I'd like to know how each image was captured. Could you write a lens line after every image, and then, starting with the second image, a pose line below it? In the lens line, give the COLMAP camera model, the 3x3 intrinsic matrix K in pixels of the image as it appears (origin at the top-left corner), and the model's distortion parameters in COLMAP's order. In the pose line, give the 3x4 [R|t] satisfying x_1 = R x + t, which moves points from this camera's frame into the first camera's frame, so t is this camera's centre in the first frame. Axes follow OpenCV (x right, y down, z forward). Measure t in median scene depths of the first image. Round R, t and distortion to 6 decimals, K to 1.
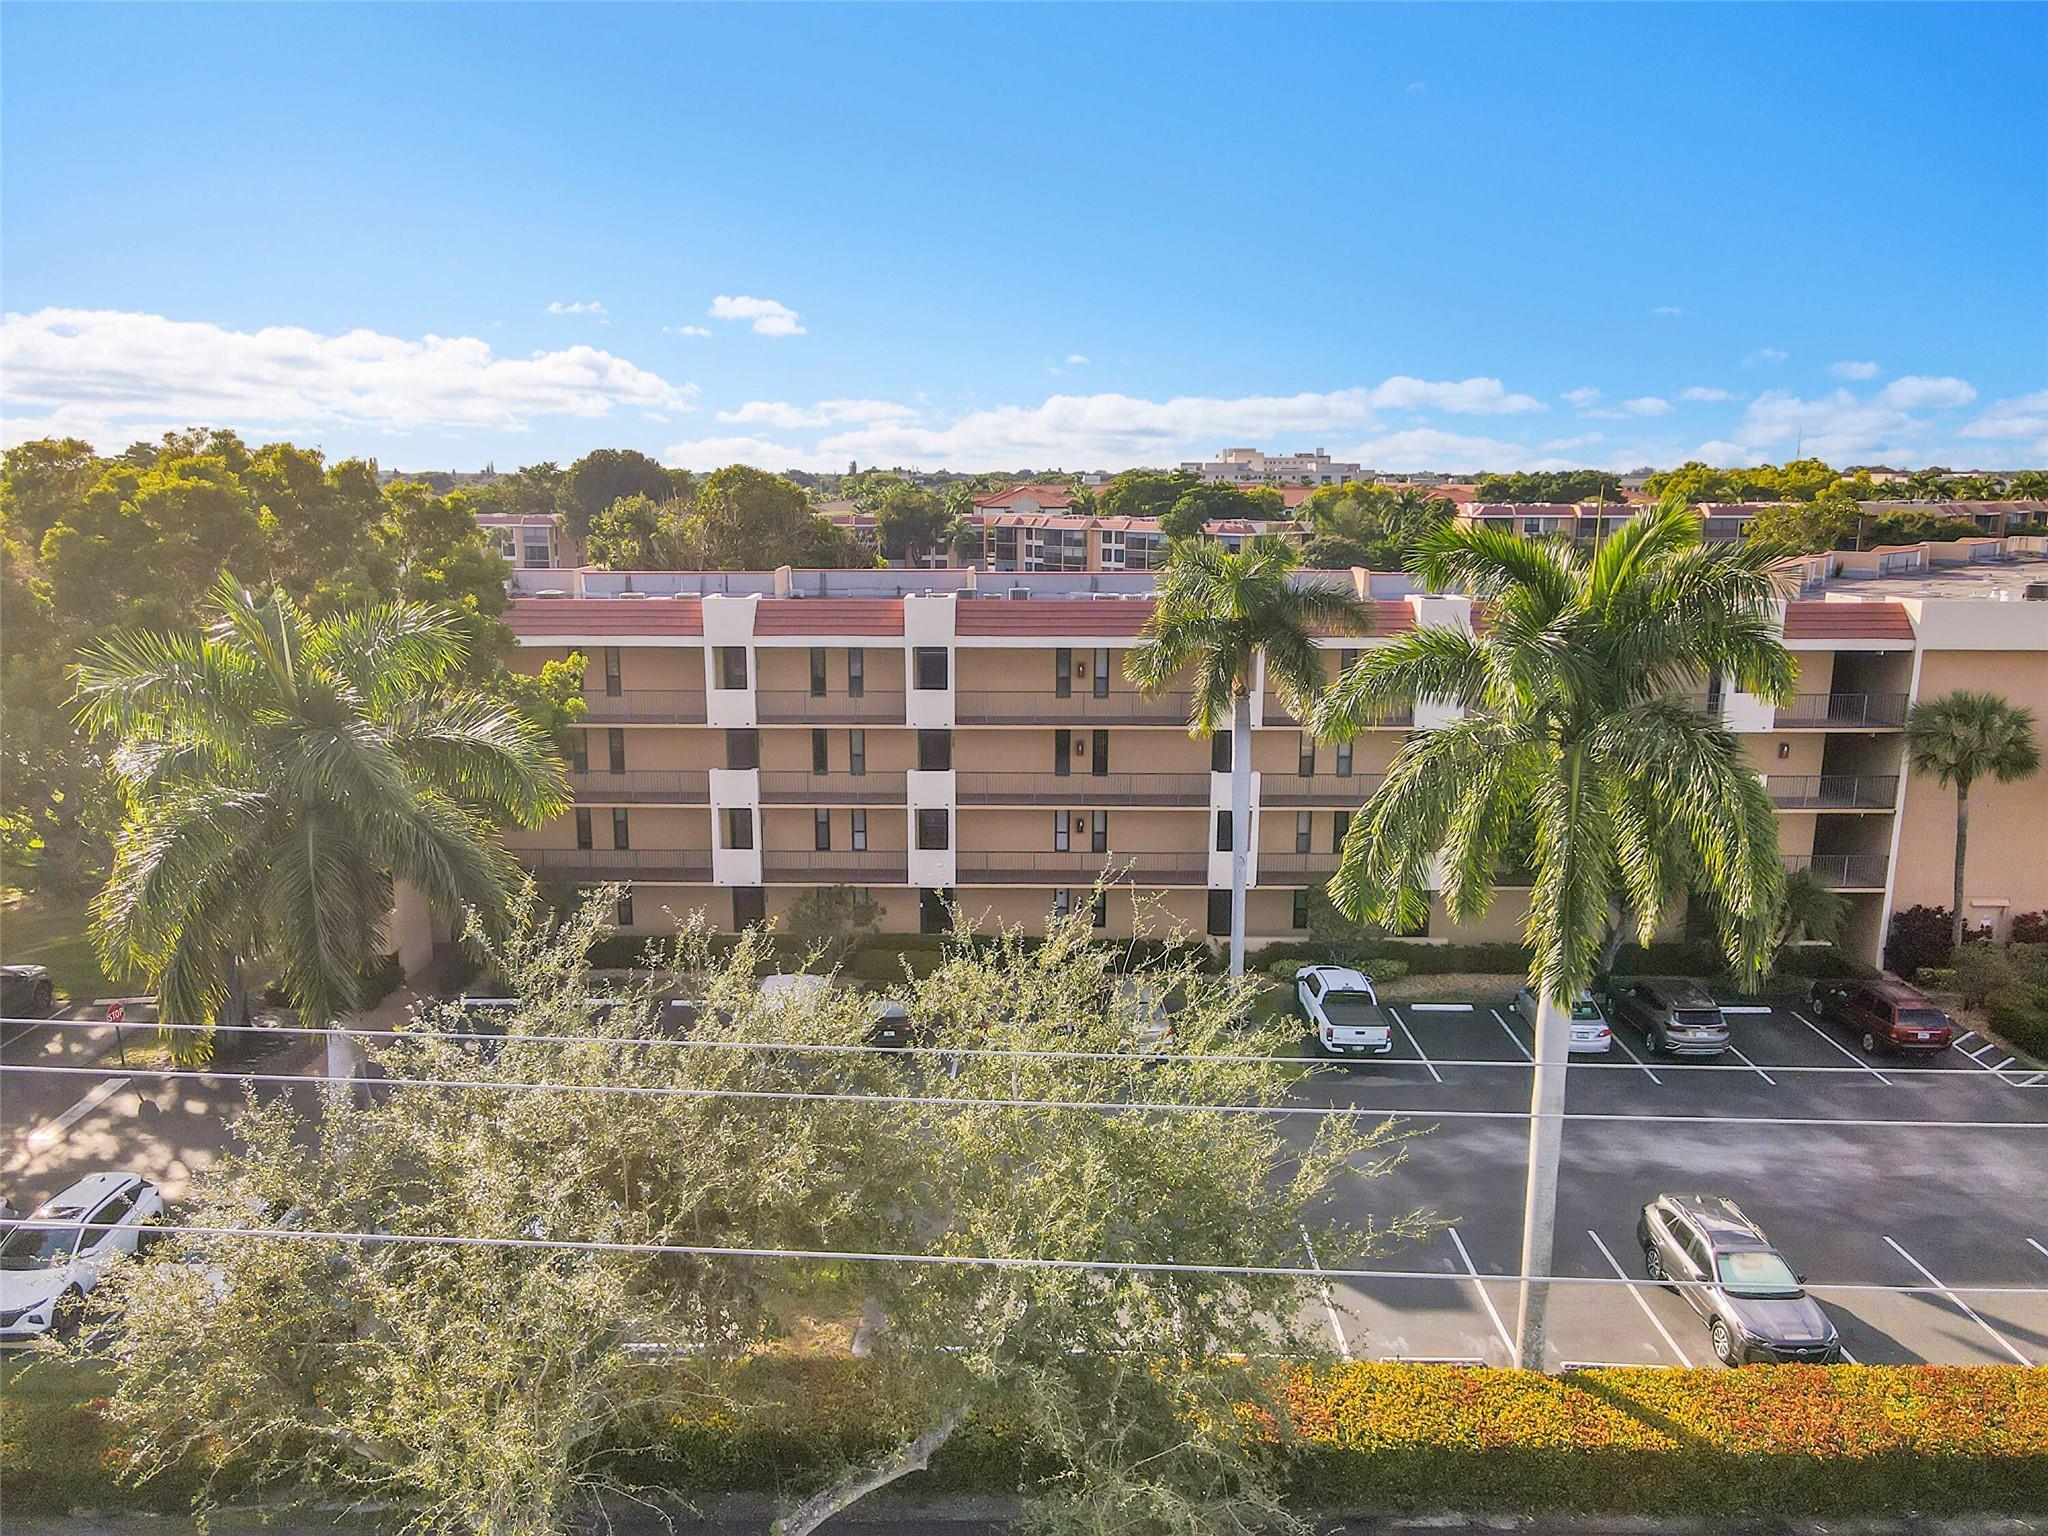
lens RADIAL K [[1479.0, 0, 1027.4], [0, 1479.0, 762.2], [0, 0, 1]] dist [-0.000383, 0.003012]
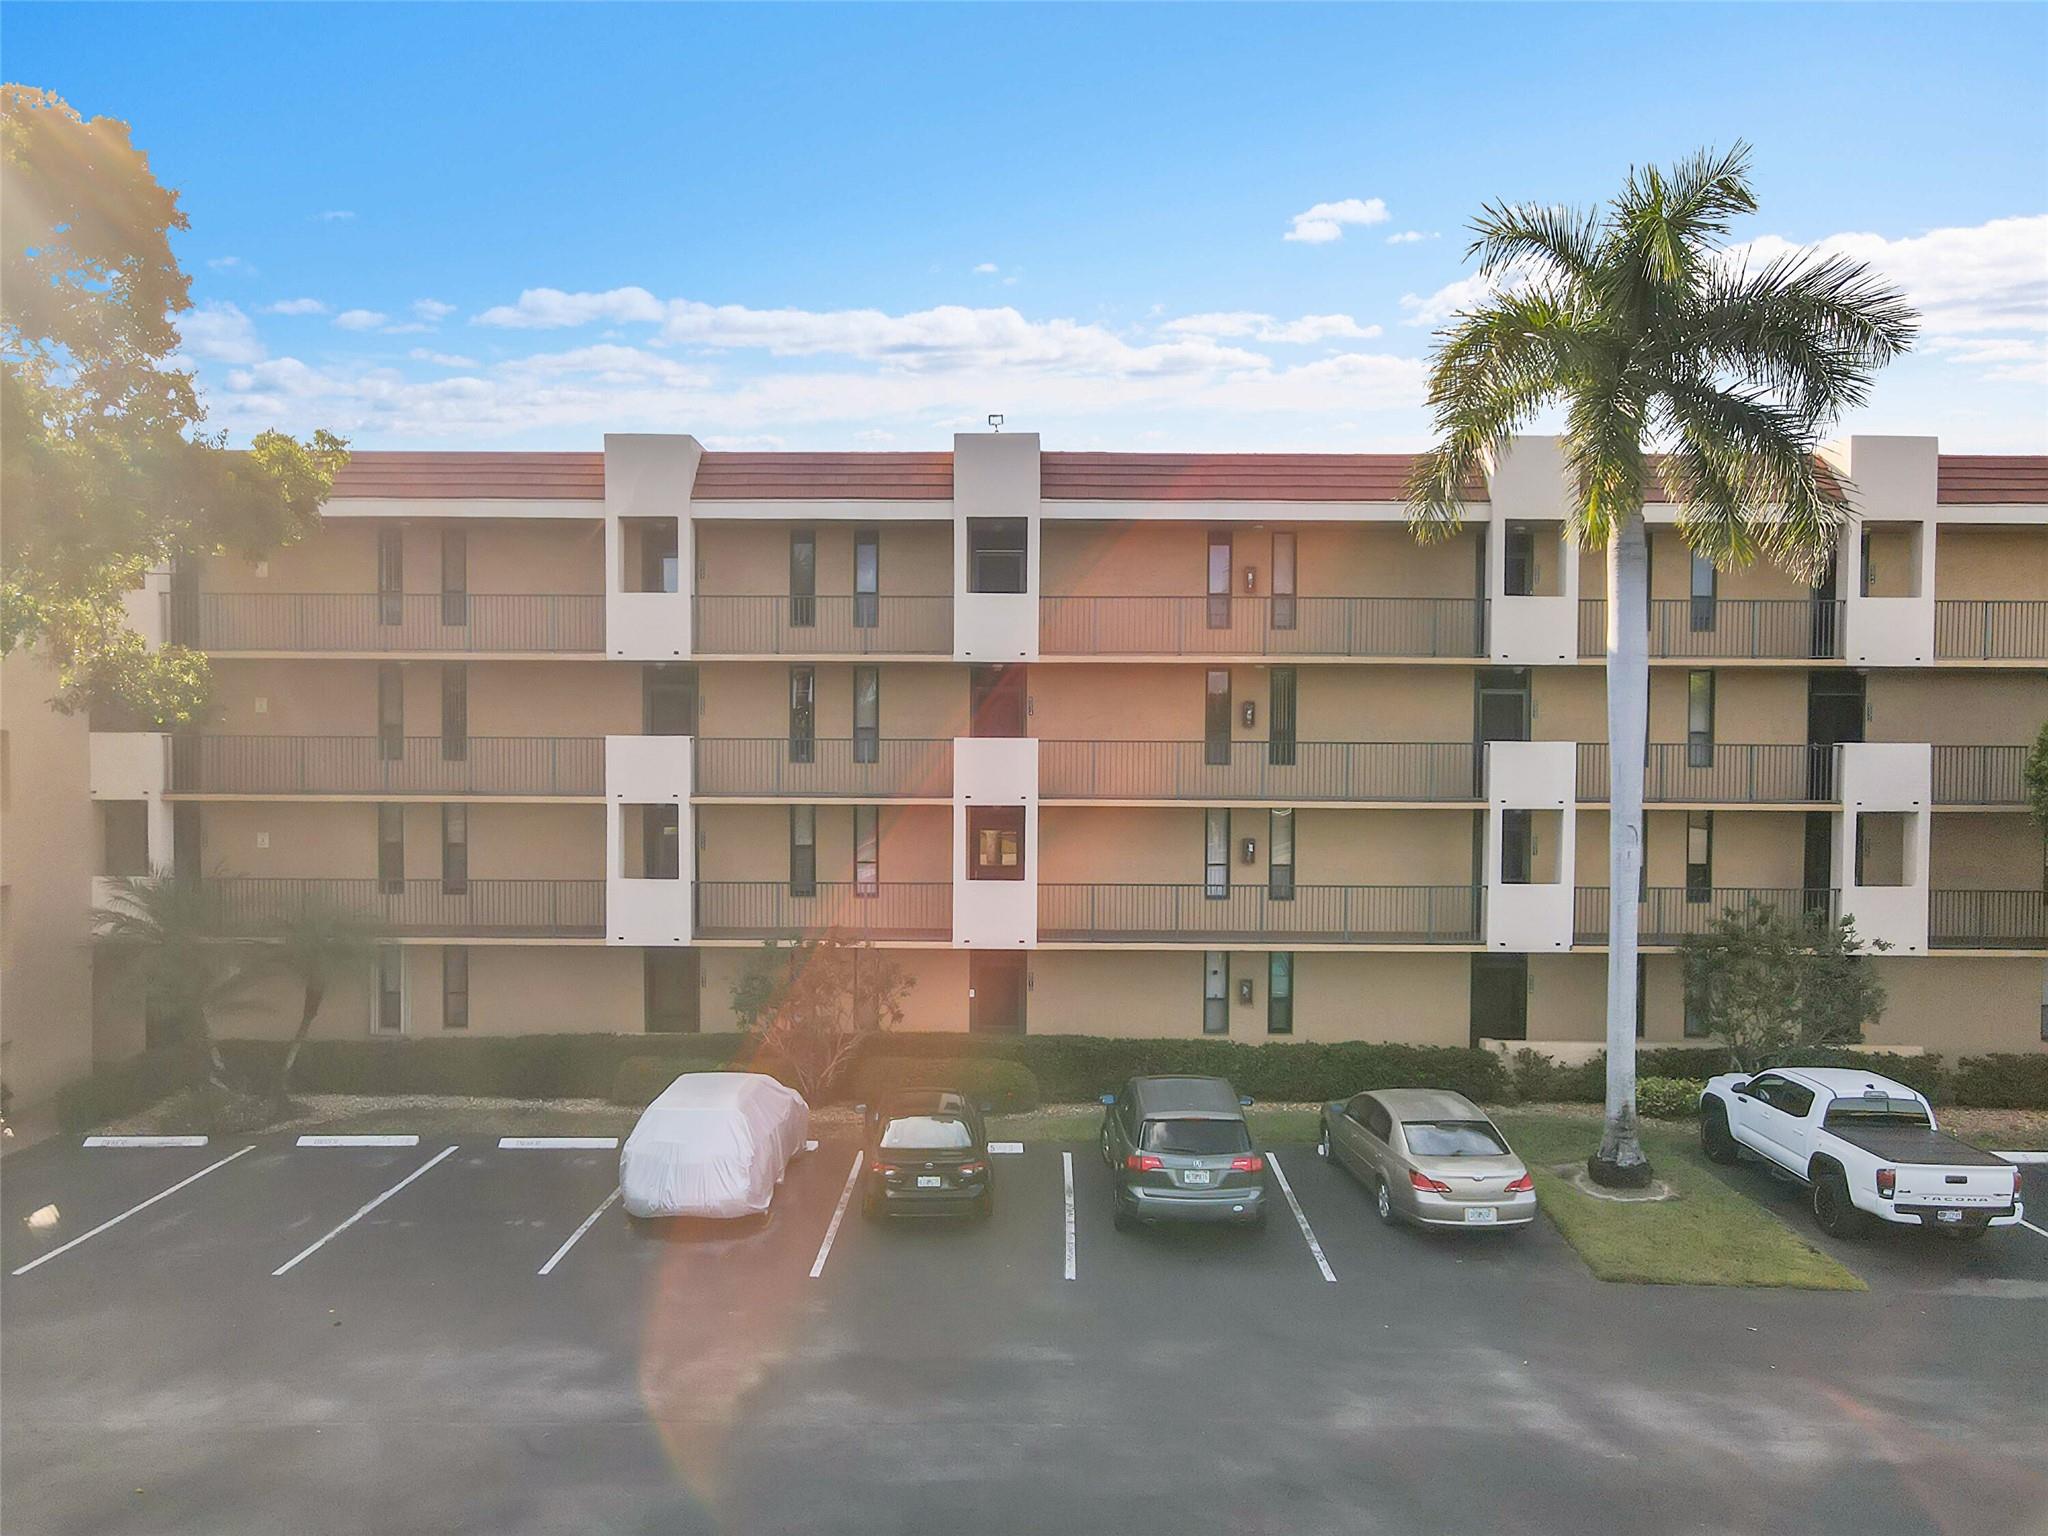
lens RADIAL K [[1479.0, 0, 1011.6], [0, 1479.0, 772.7], [0, 0, 1]] dist [-0.000383, 0.003012]
pose [[0.999955, 0.000061, -0.009531, -0.053202], [-0.001663, 0.985770, -0.168091, 0.114046], [0.009385, 0.168099, 0.985725, 0.439341]]
